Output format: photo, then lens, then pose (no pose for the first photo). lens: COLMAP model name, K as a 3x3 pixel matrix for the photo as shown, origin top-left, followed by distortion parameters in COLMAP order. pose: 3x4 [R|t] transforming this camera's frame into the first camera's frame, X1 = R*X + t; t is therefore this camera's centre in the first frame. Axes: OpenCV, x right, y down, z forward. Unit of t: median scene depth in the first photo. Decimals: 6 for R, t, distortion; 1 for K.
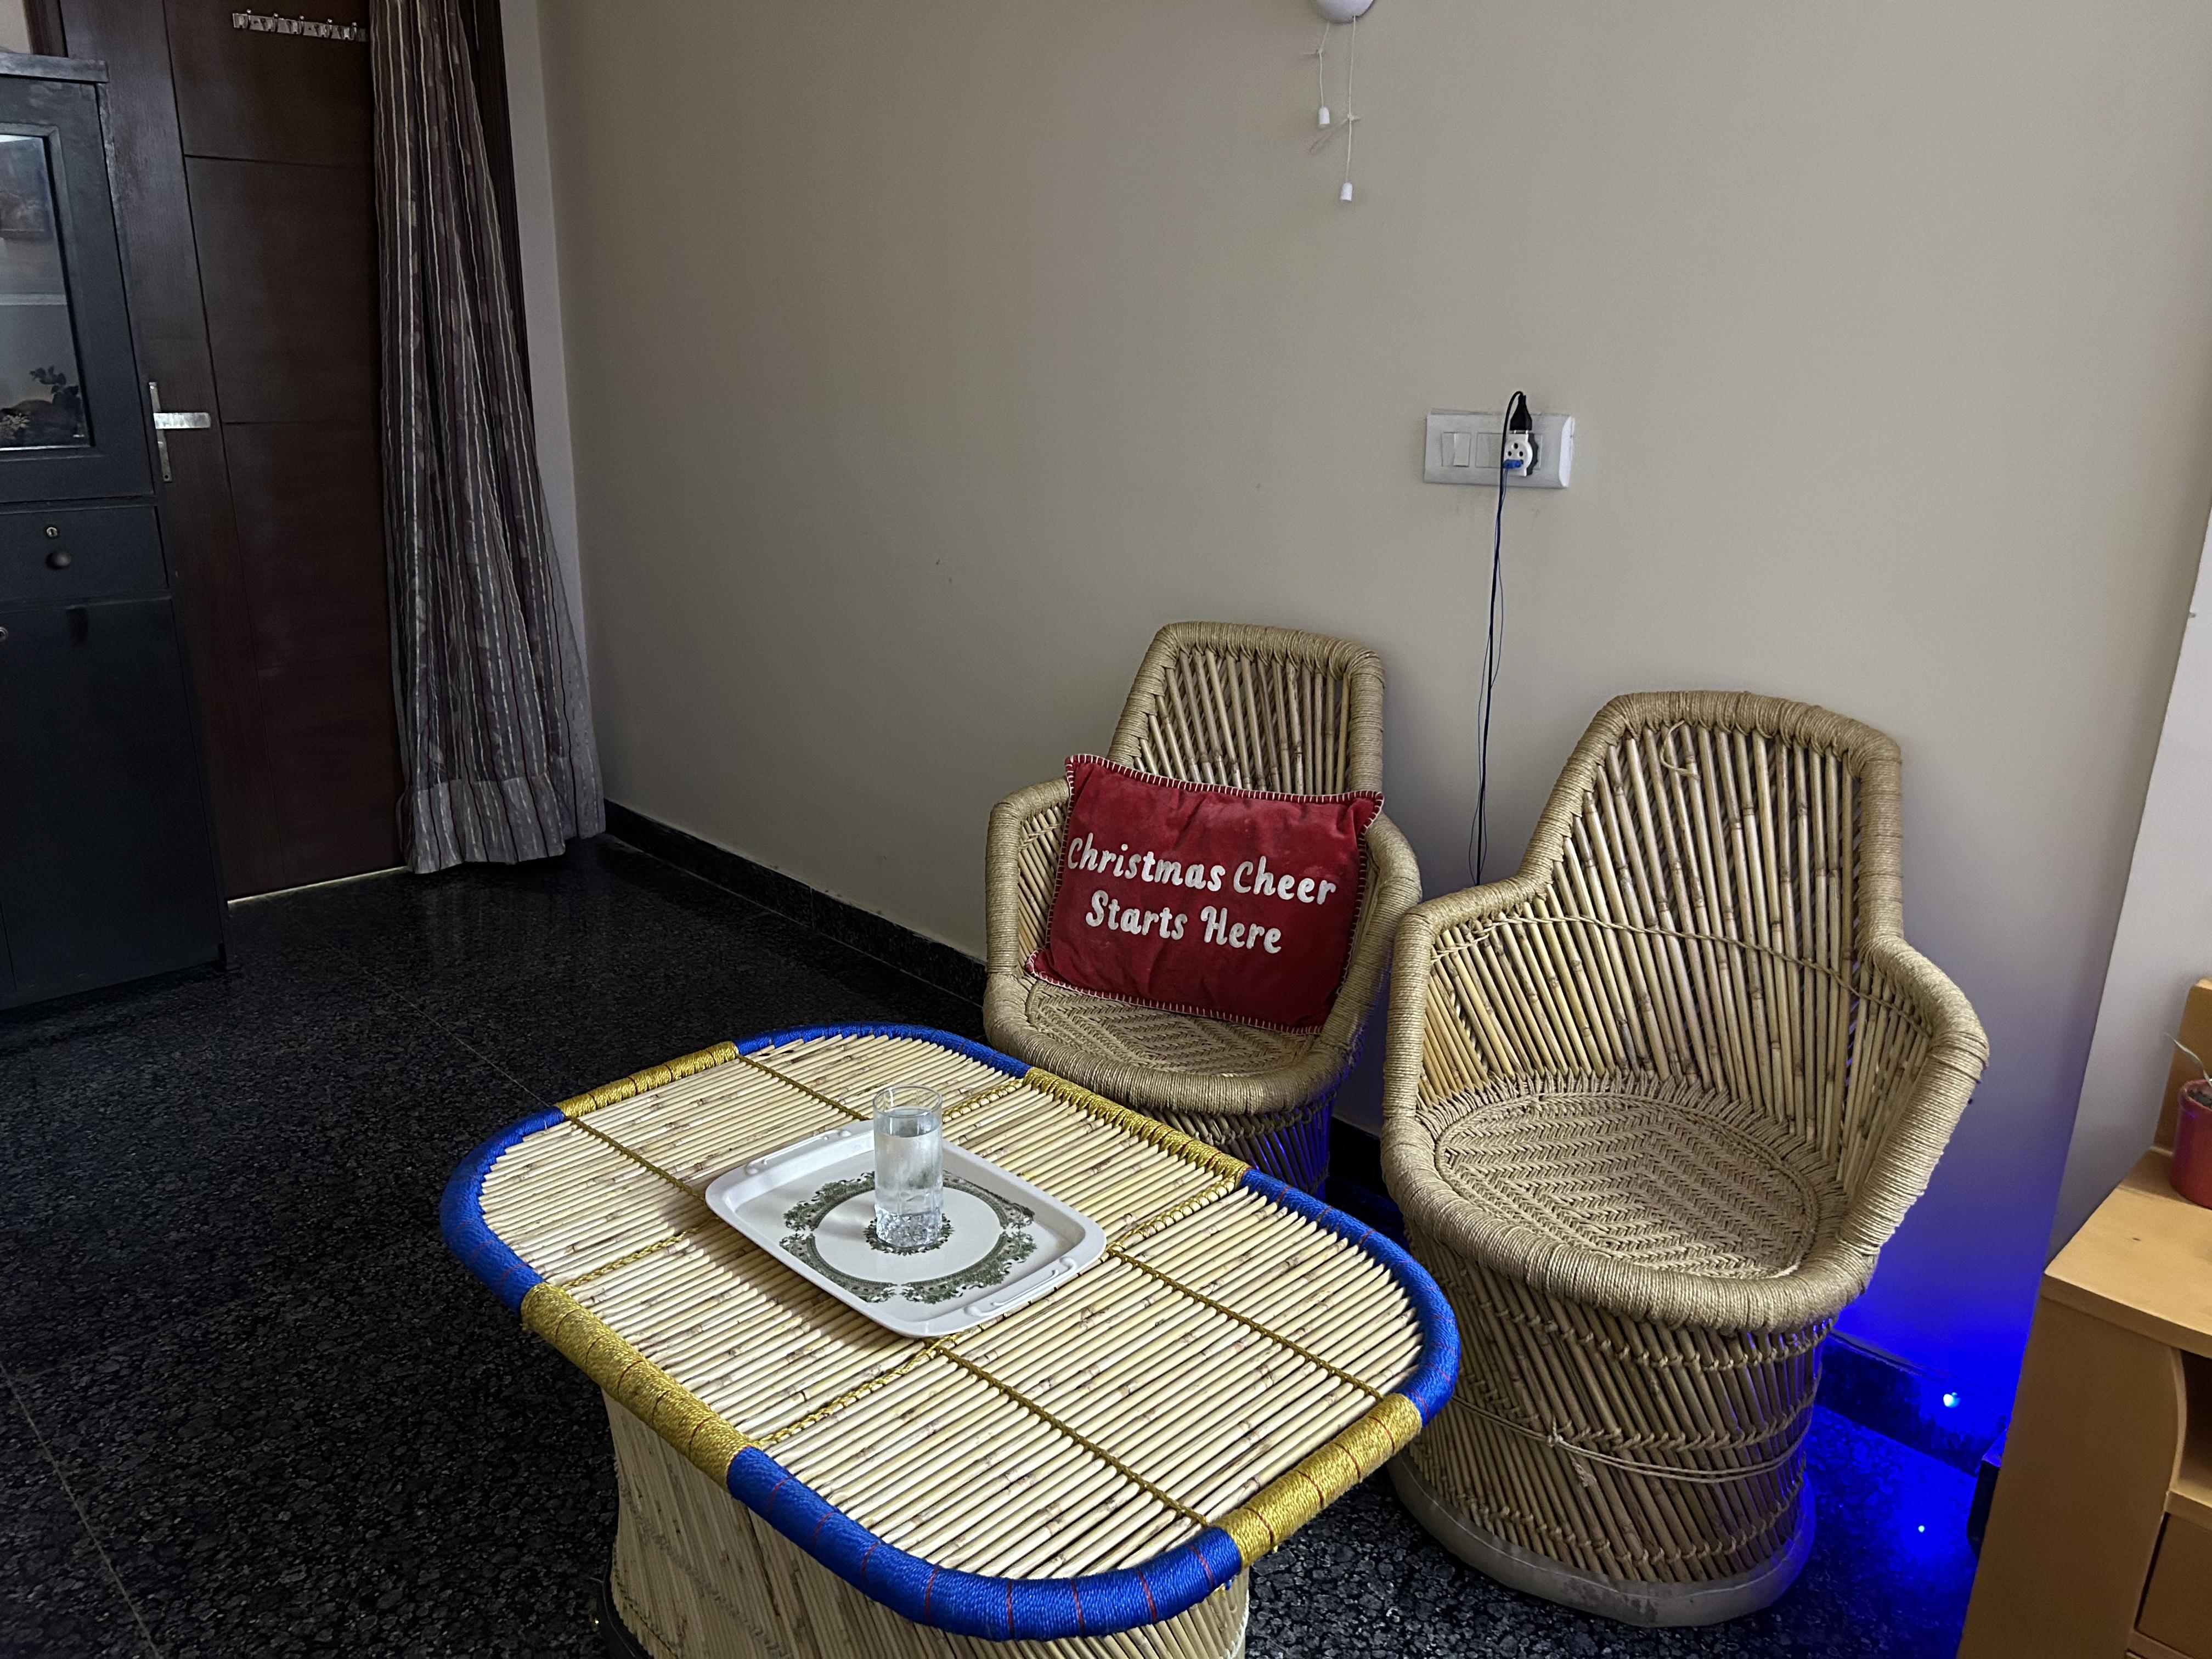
lens RADIAL K [[1611.9, 0, 1058.3], [0, 1611.9, 815.2], [0, 0, 1]] dist [0.049839, -0.077126]
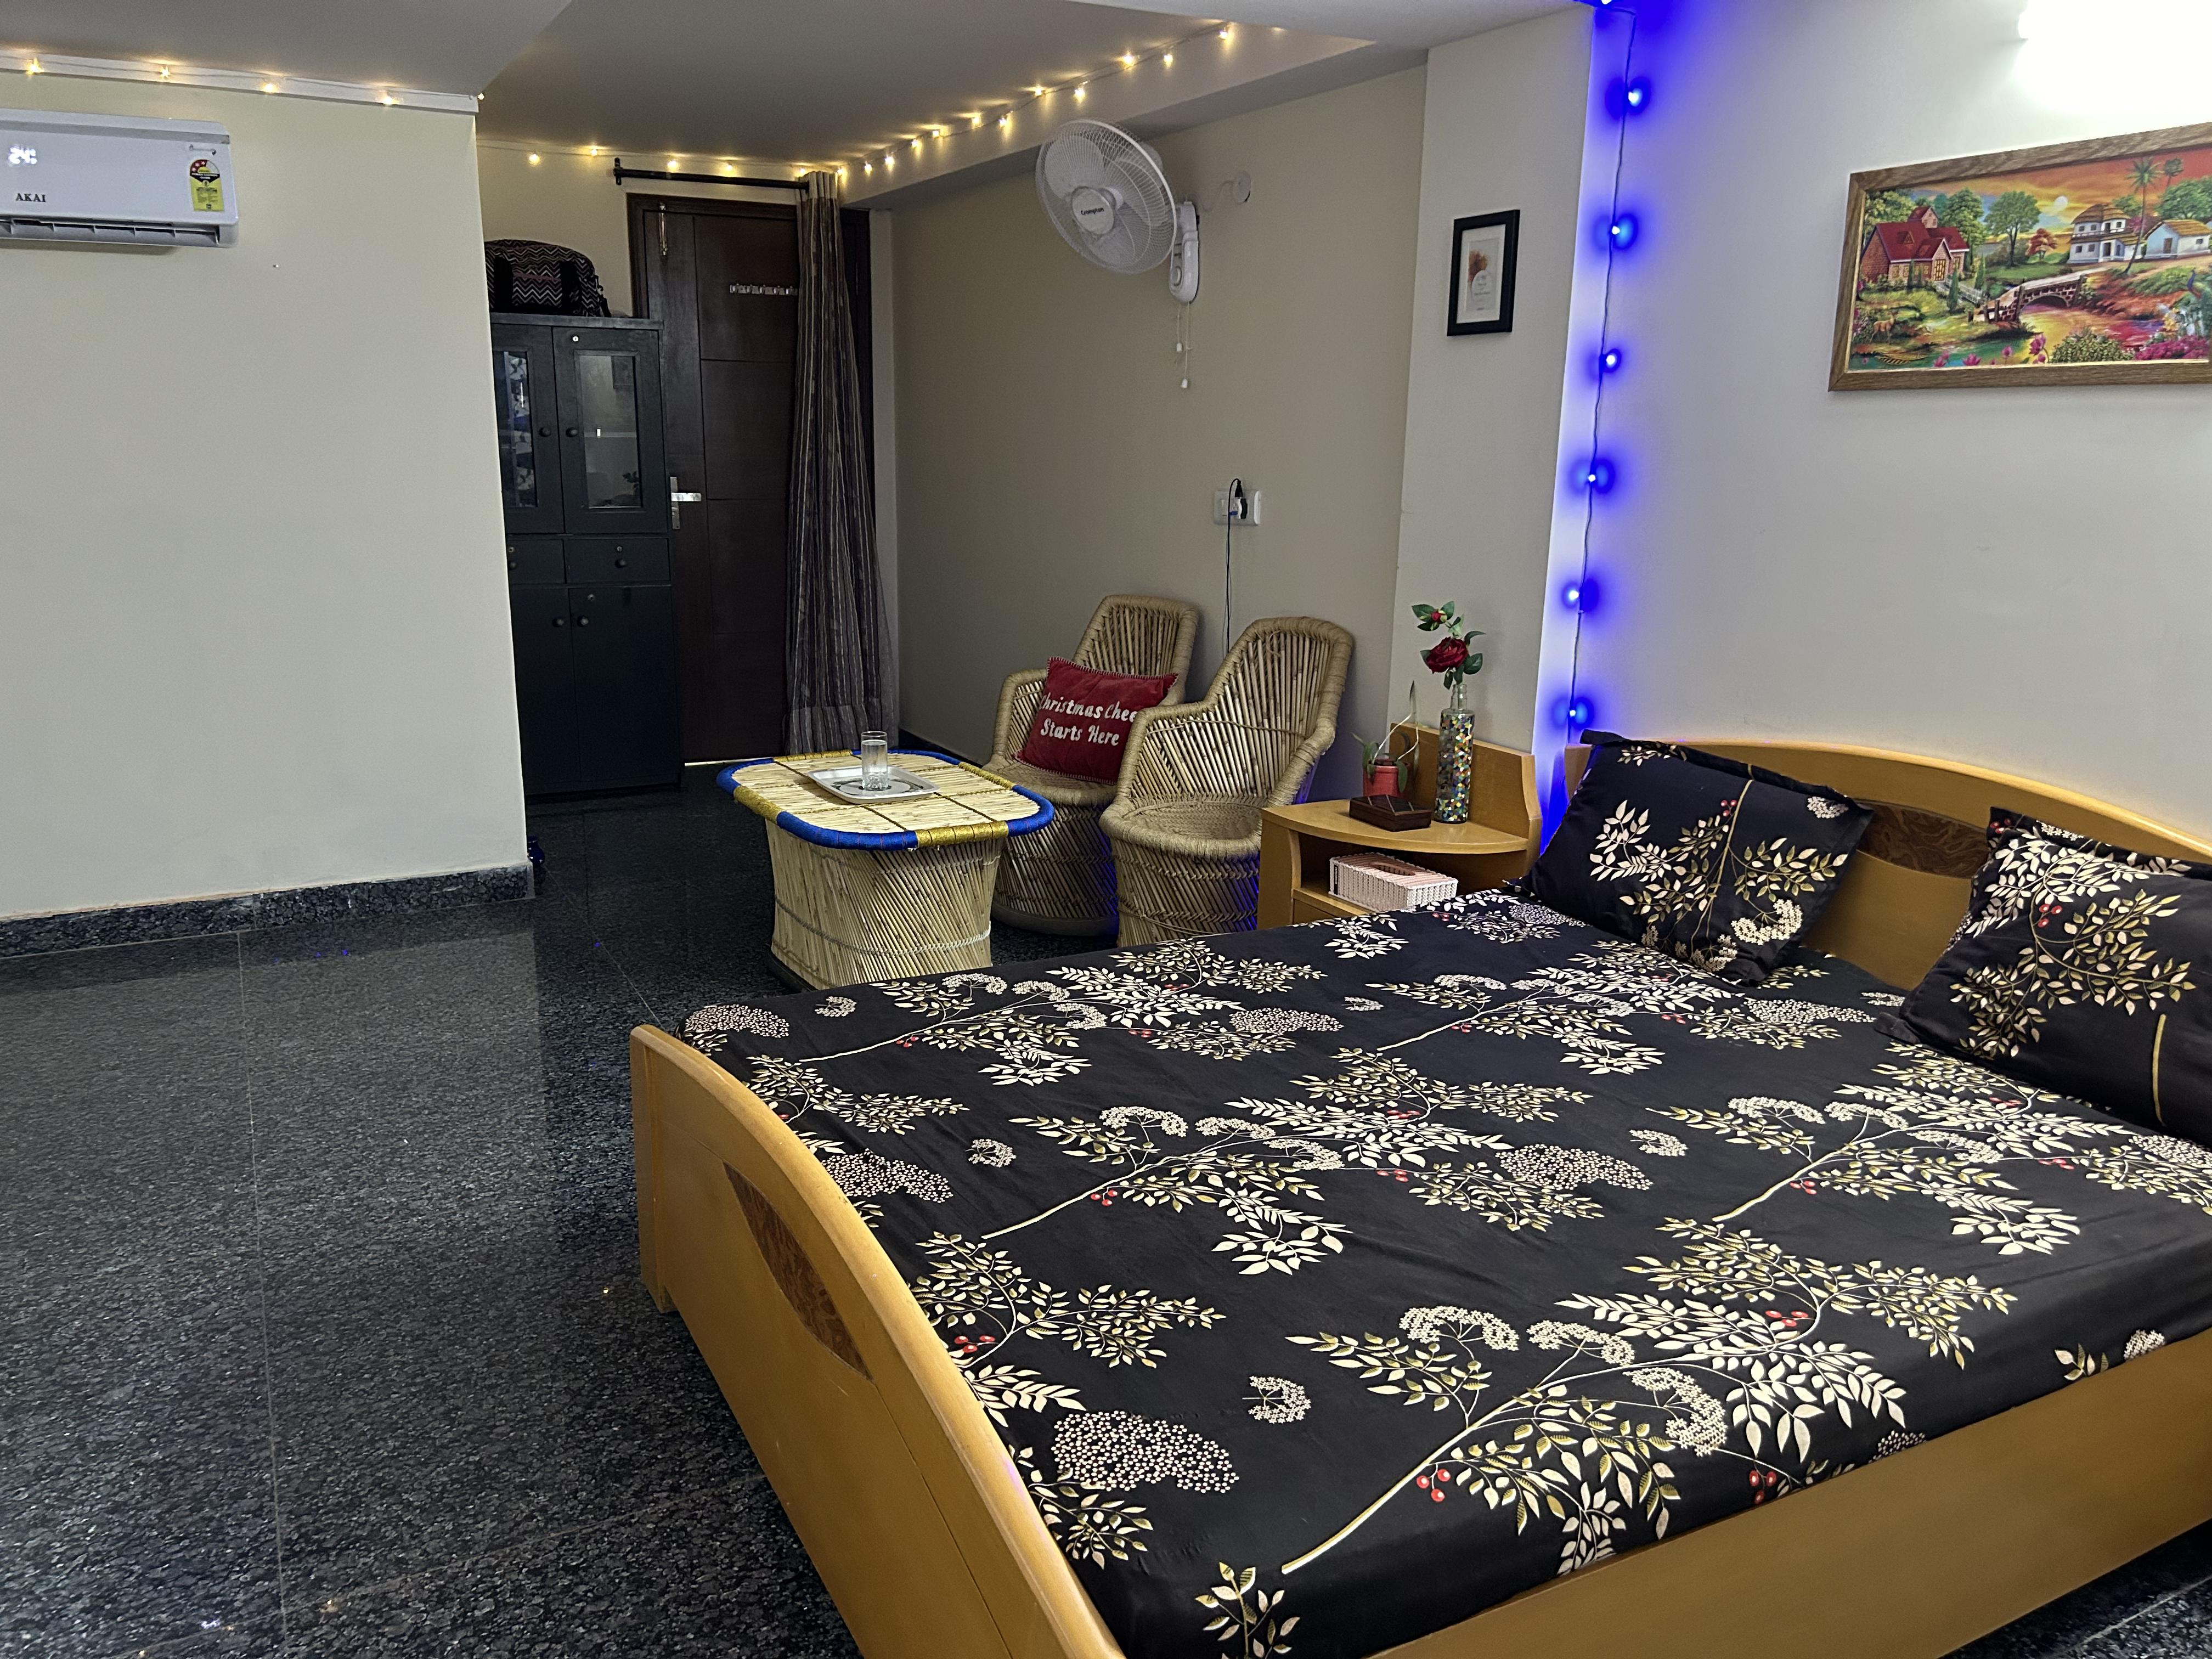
lens RADIAL K [[1611.9, 0, 1058.3], [0, 1611.9, 815.2], [0, 0, 1]] dist [0.049839, -0.077126]
pose [[0.956526, 0.062461, -0.284880, 0.595377], [-0.080879, 0.995296, -0.053340, 0.262487], [0.280209, 0.074062, 0.957078, -0.899050]]
